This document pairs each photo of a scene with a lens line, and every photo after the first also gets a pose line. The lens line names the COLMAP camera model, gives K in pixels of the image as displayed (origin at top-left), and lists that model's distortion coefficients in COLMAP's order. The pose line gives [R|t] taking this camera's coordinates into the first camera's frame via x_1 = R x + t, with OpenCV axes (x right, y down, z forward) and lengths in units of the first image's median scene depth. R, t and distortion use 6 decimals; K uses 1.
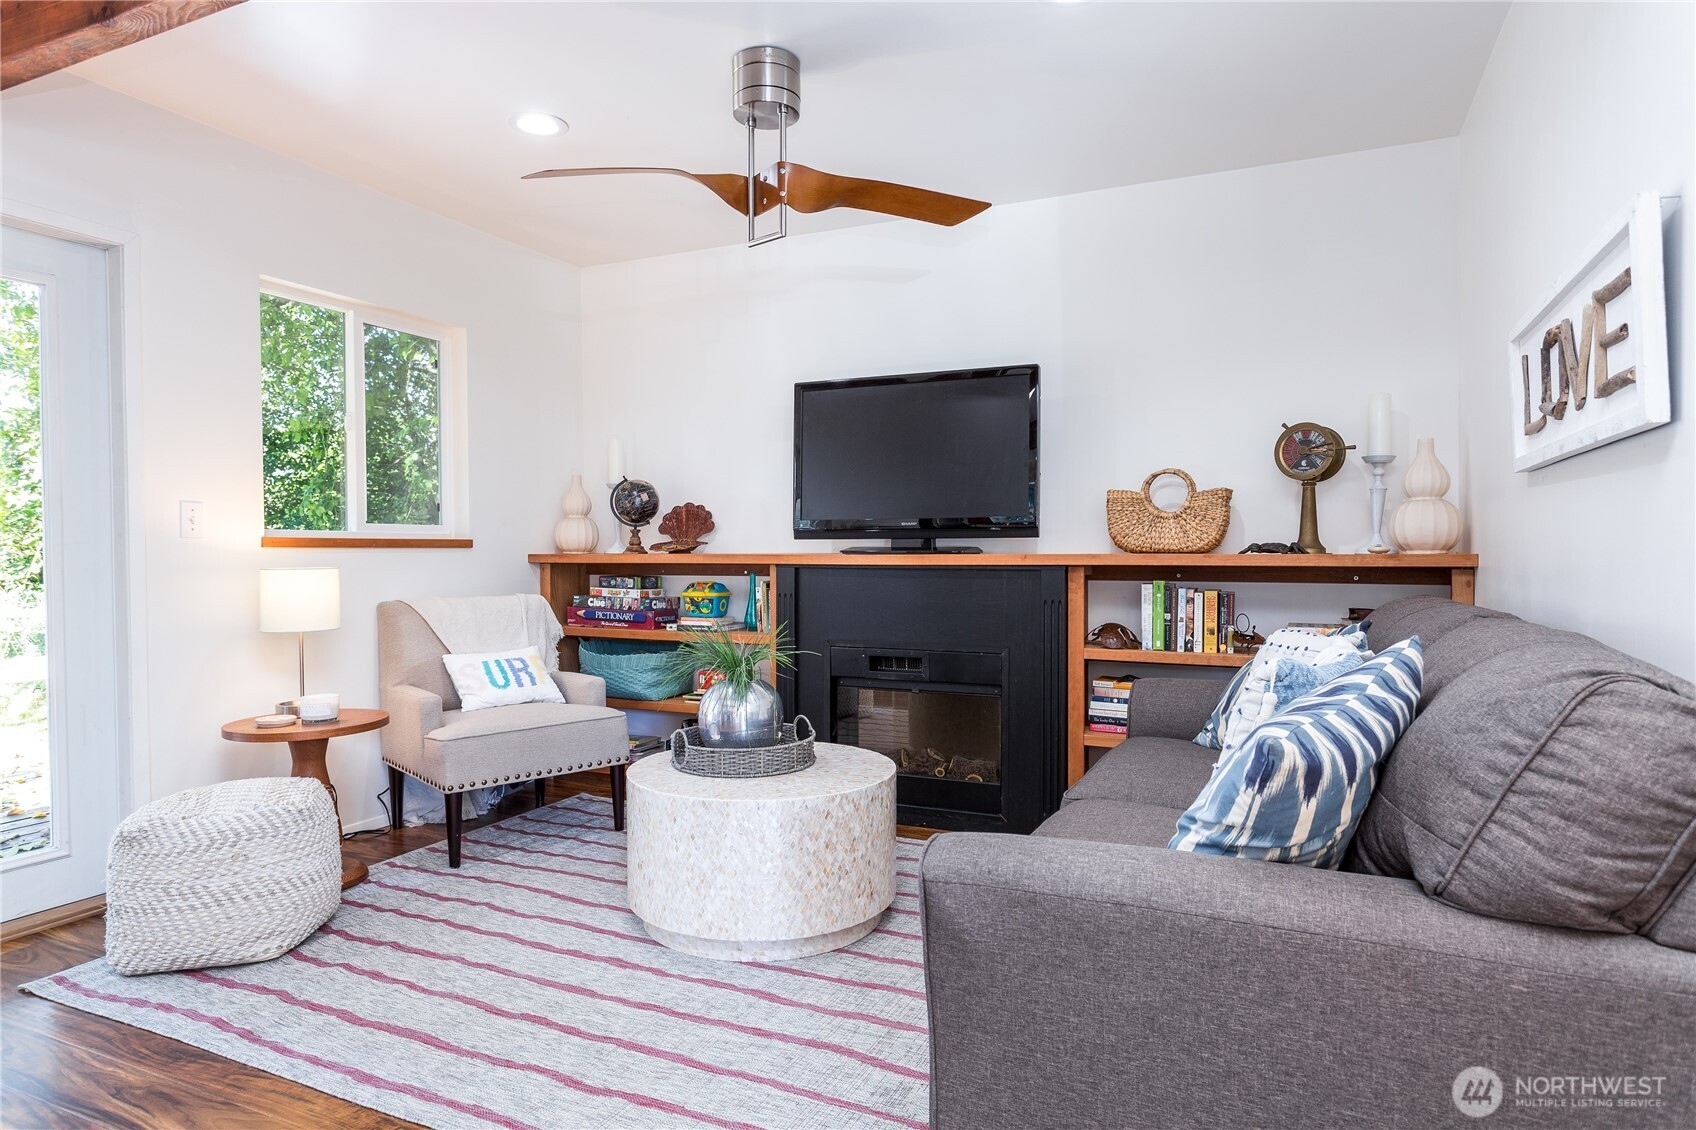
lens RADIAL K [[959.7, 0, 847.9], [0, 959.7, 565.9], [0, 0, 1]] dist [-0.004592, -0.000789]
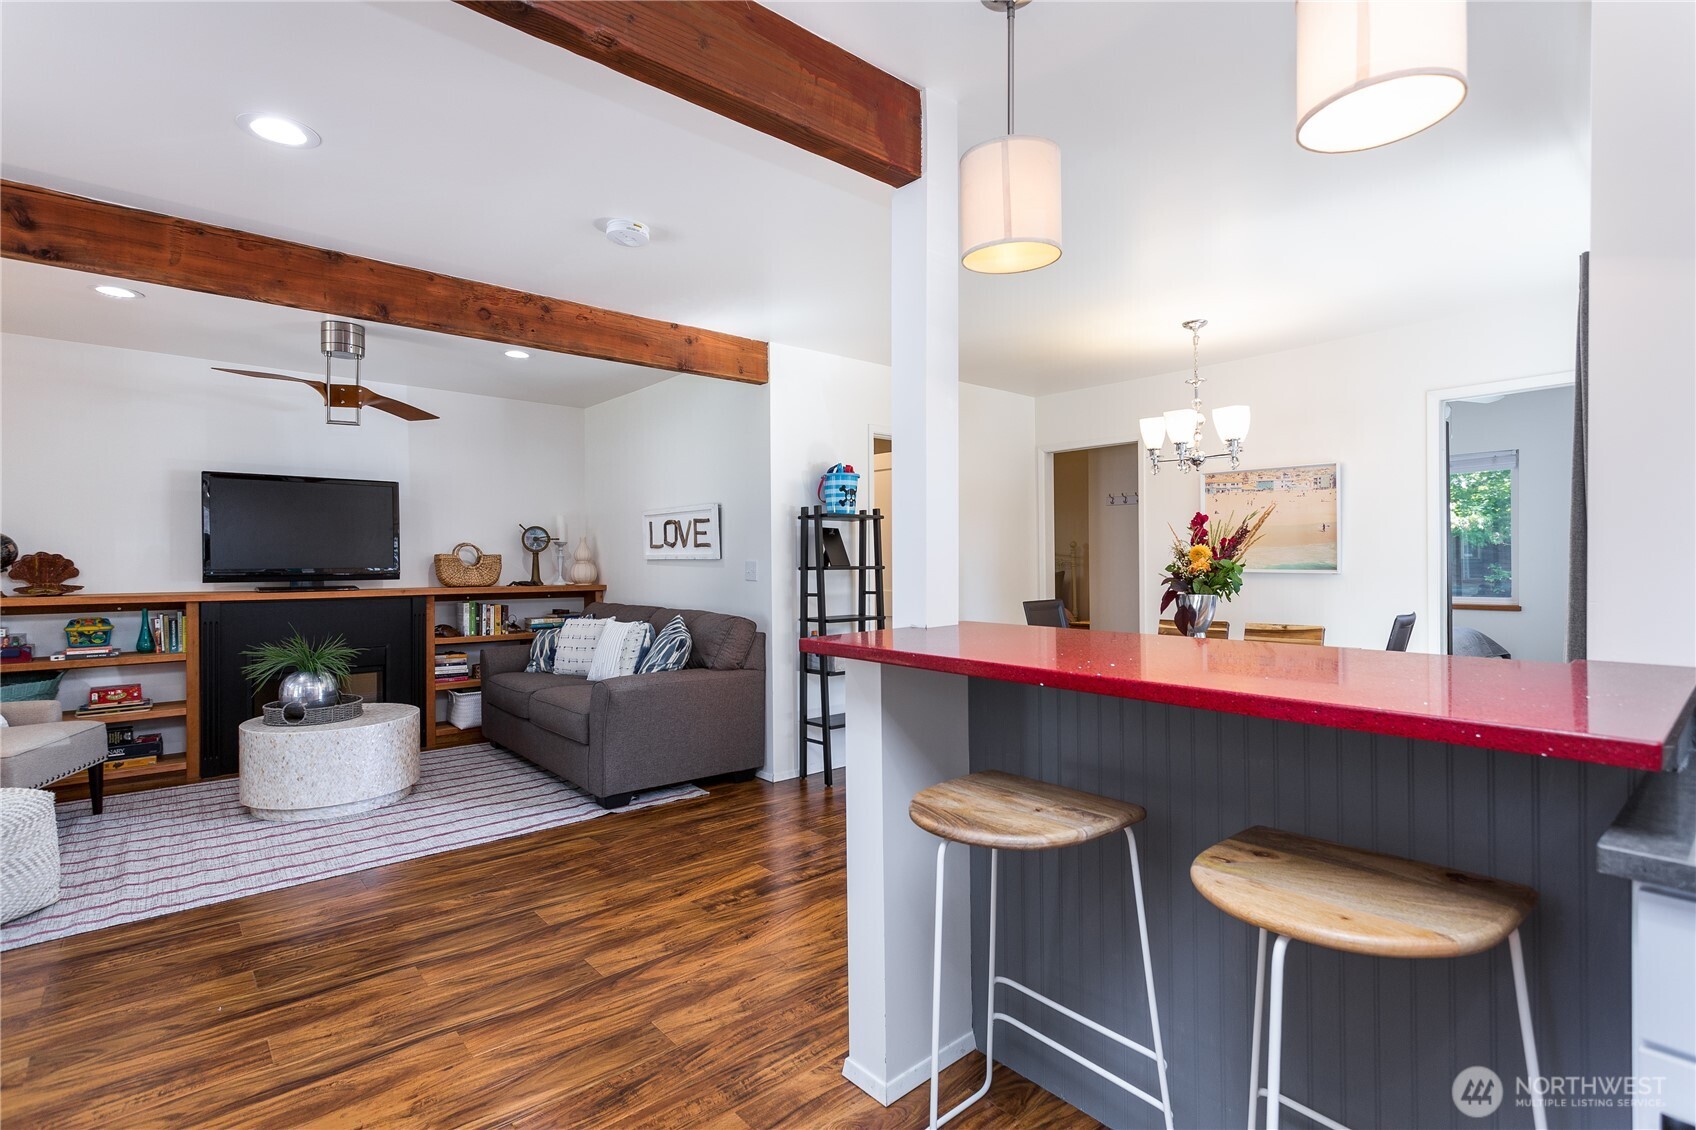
lens RADIAL K [[805.3, 0, 847.6], [0, 805.3, 565.4], [0, 0, 1]] dist [0.005610, 0.001416]
pose [[0.412932, -0.006197, 0.910741, -0.984639], [0.015239, 0.999884, -0.000106, -0.051736], [-0.910634, 0.013922, 0.412979, -0.448235]]
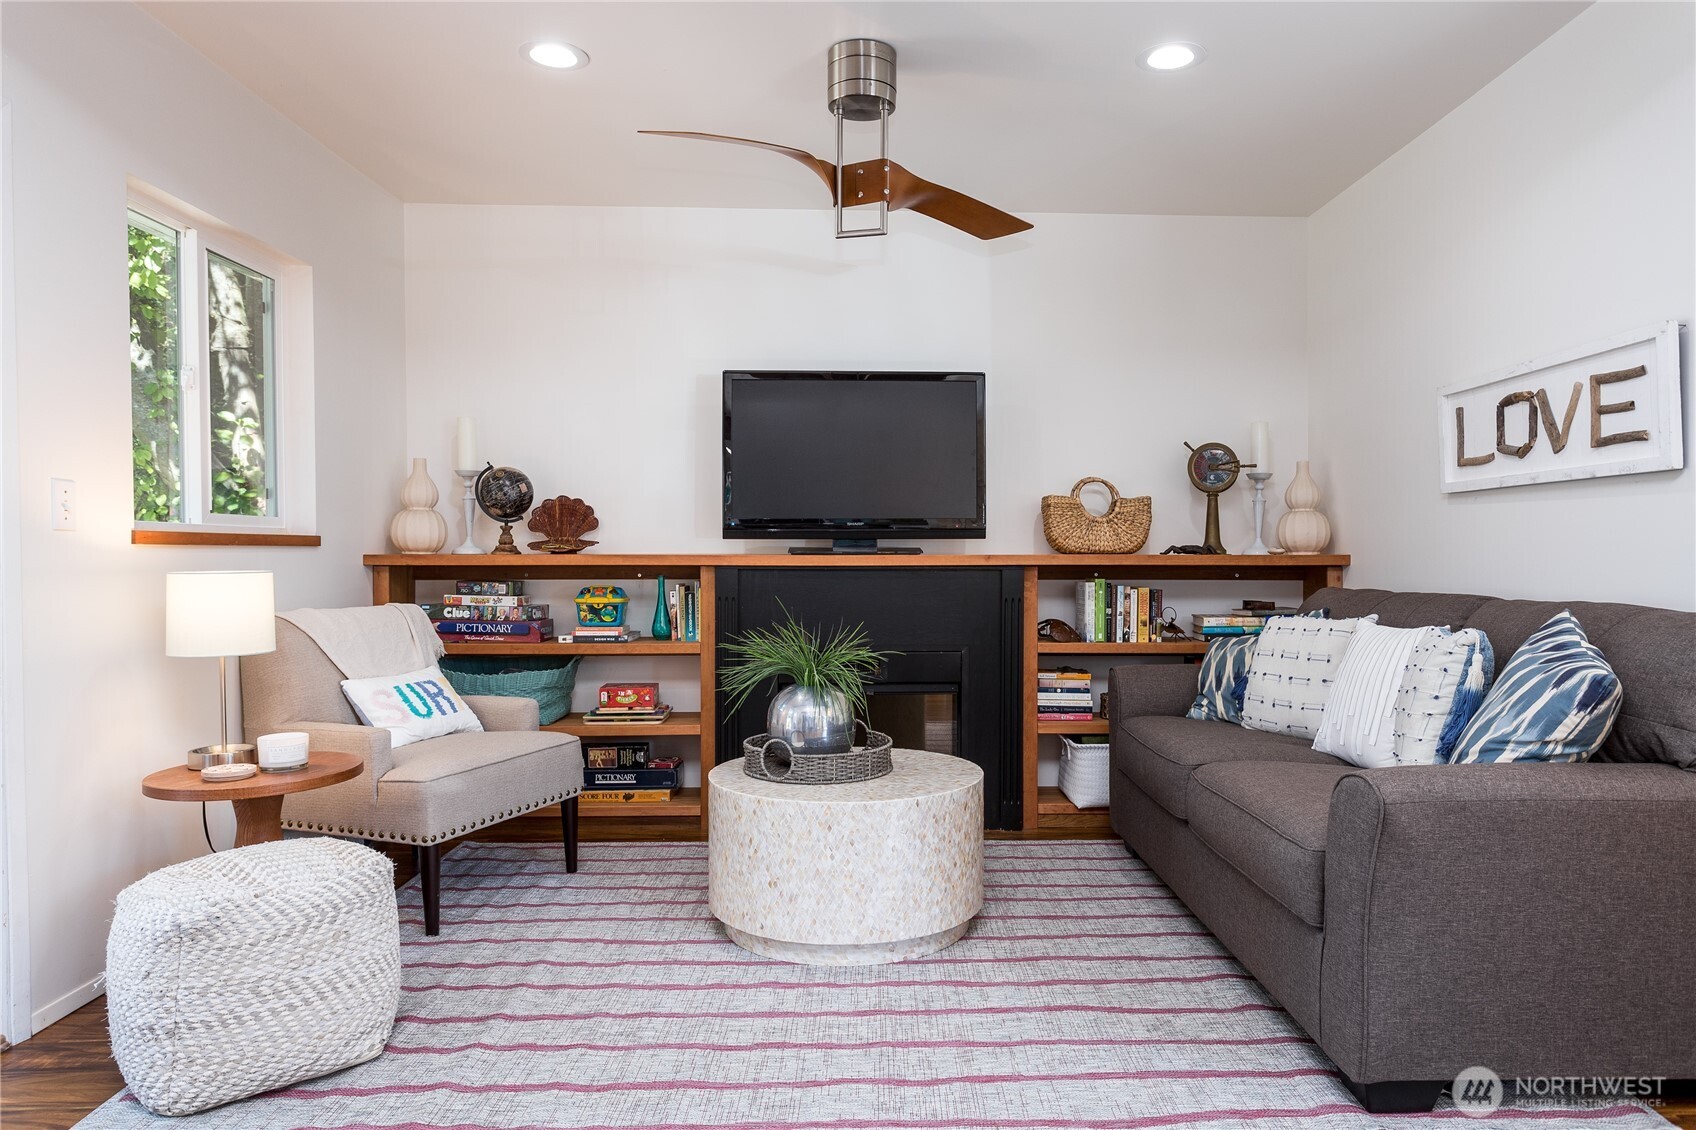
lens RADIAL K [[1077.9, 0, 882.1], [0, 1077.9, 569.2], [0, 0, 1]] dist [-0.006212, 0.004789]
pose [[0.895003, -0.004787, 0.446035, -0.510290], [0.005553, 0.999985, -0.000410, 0.003796], [-0.446026, 0.002843, 0.895015, 0.002333]]
